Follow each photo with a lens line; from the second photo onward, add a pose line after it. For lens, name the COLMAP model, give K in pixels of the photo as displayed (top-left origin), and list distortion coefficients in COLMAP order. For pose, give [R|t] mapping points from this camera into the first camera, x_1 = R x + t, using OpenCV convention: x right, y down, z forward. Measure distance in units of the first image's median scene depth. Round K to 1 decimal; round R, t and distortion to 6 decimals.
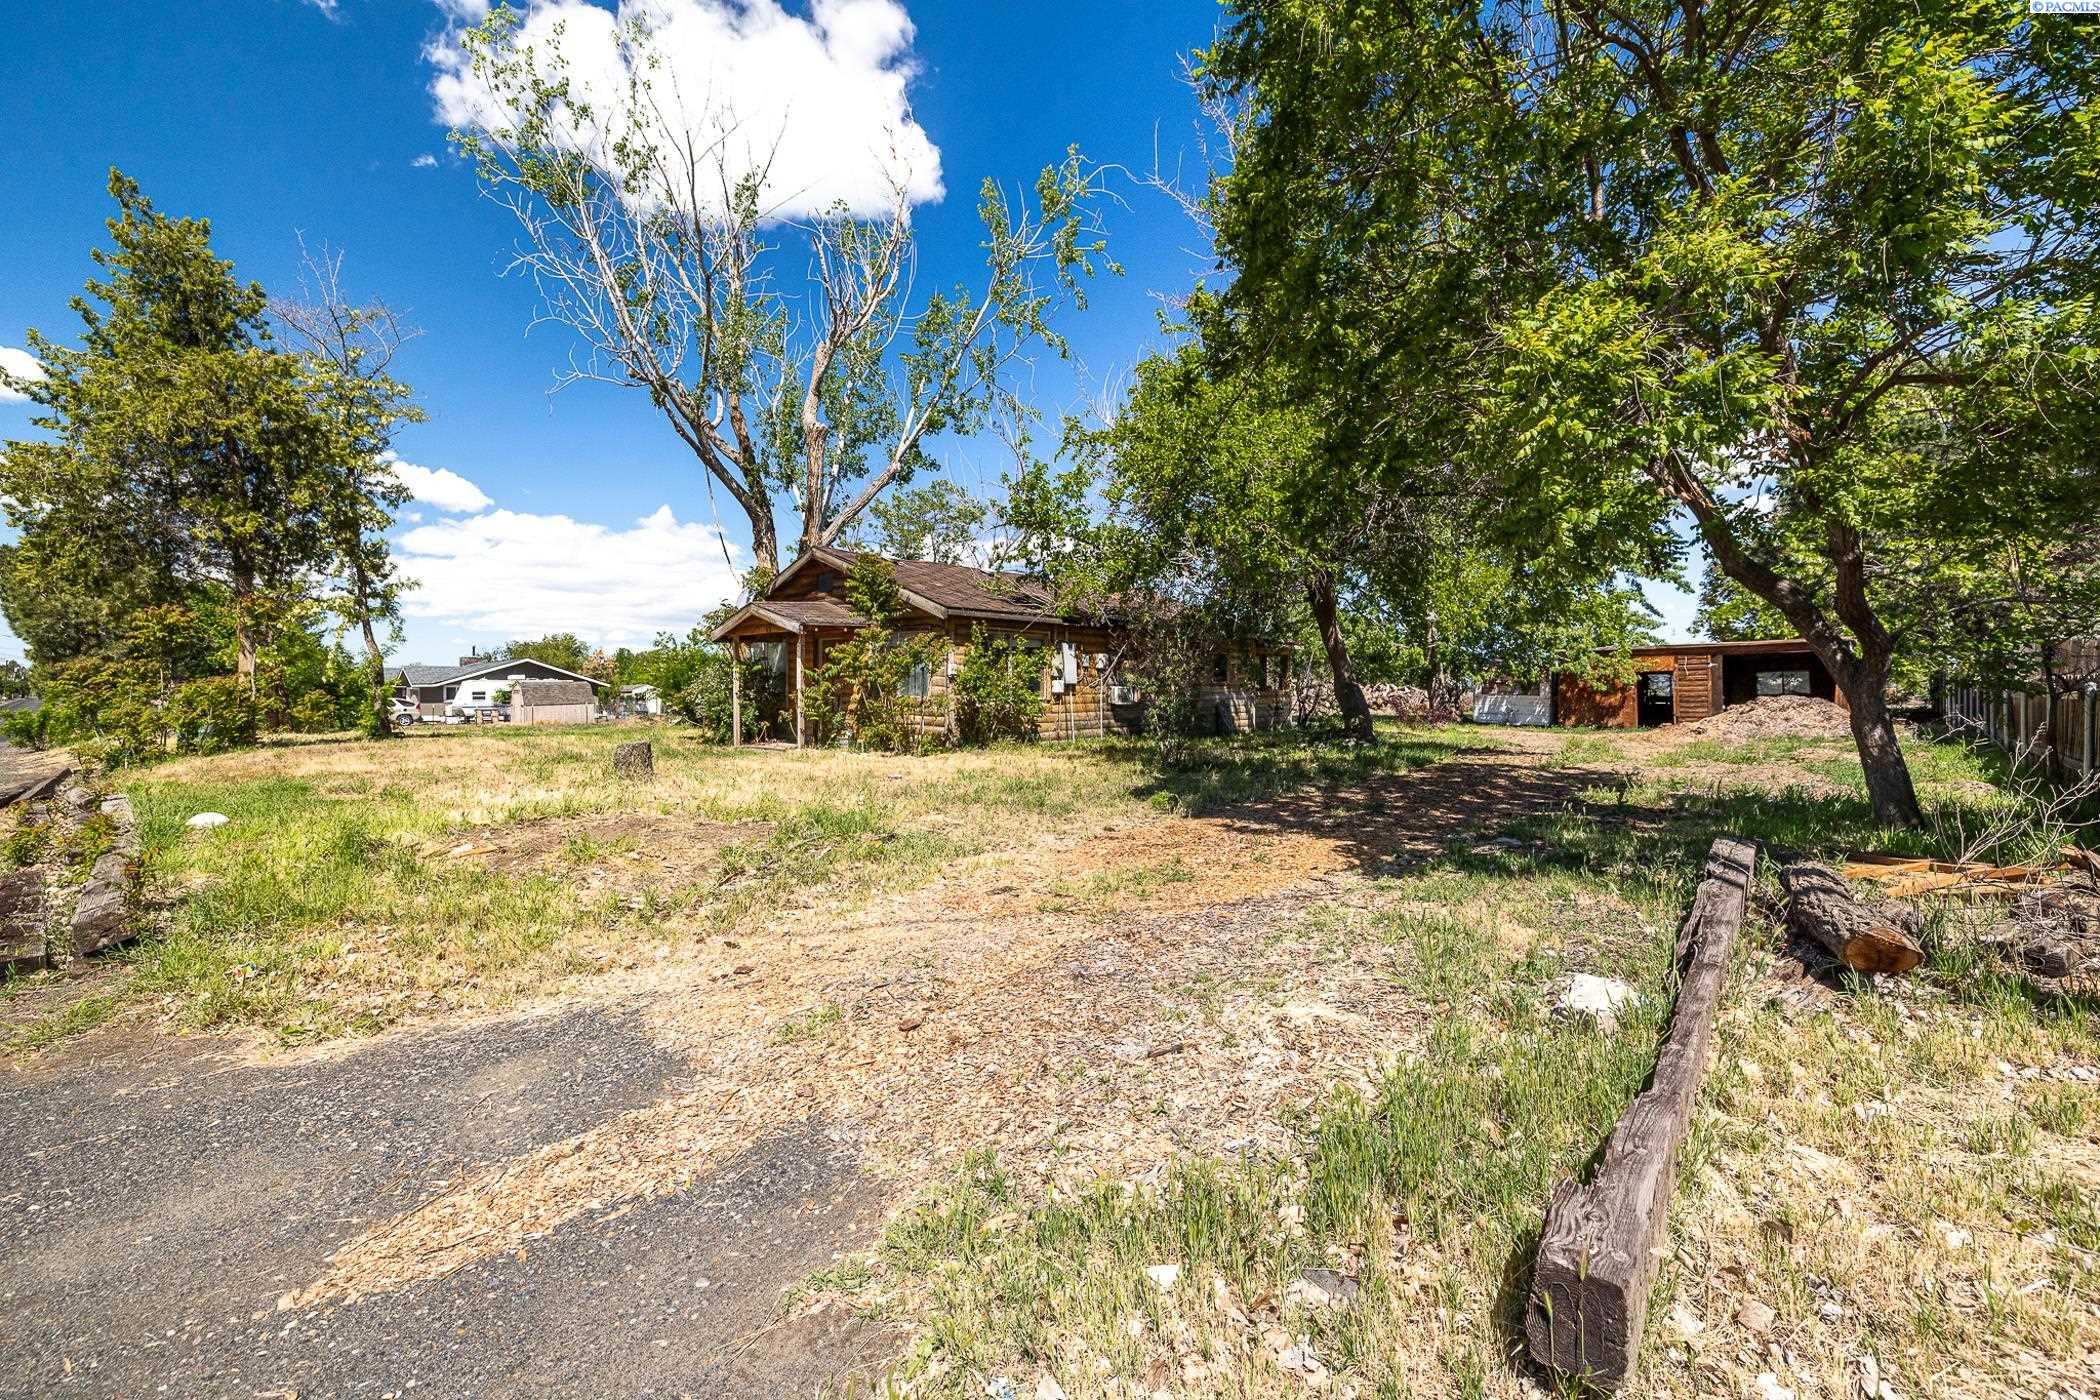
lens RADIAL K [[900.5, 0, 1060.6], [0, 900.5, 692.6], [0, 0, 1]] dist [-0.000301, 0.000193]
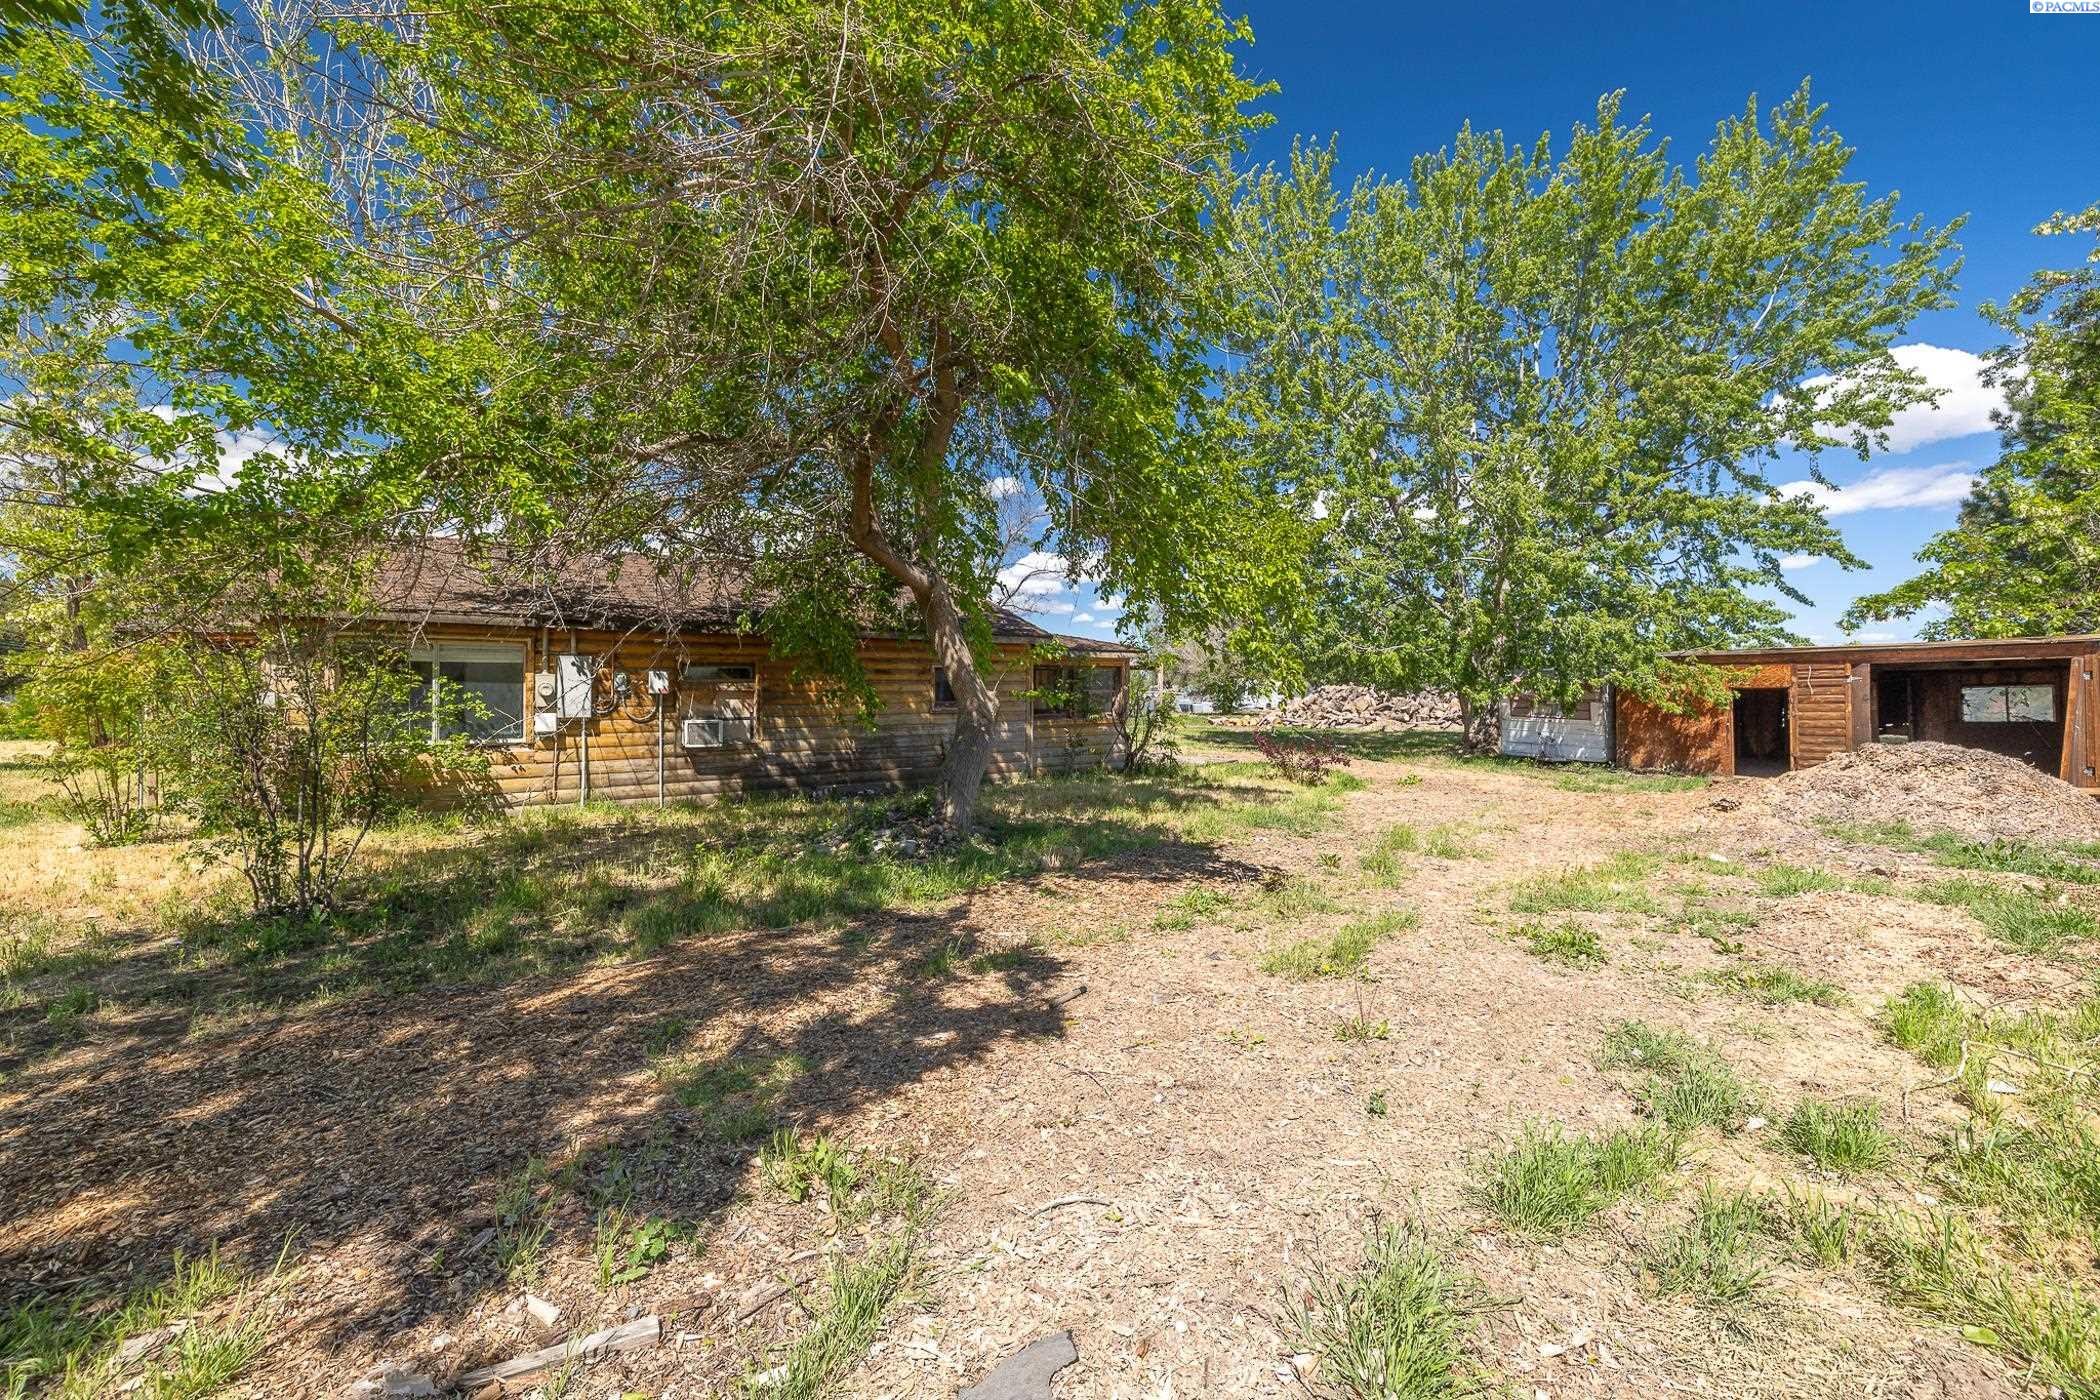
lens RADIAL K [[900.5, 0, 1043.3], [0, 900.5, 694.0], [0, 0, 1]] dist [-0.000301, 0.000193]
pose [[0.982715, 0.002886, -0.185103, 0.255605], [-0.003163, 0.999994, -0.001200, -0.015261], [0.185098, 0.001765, 0.982718, 0.242206]]
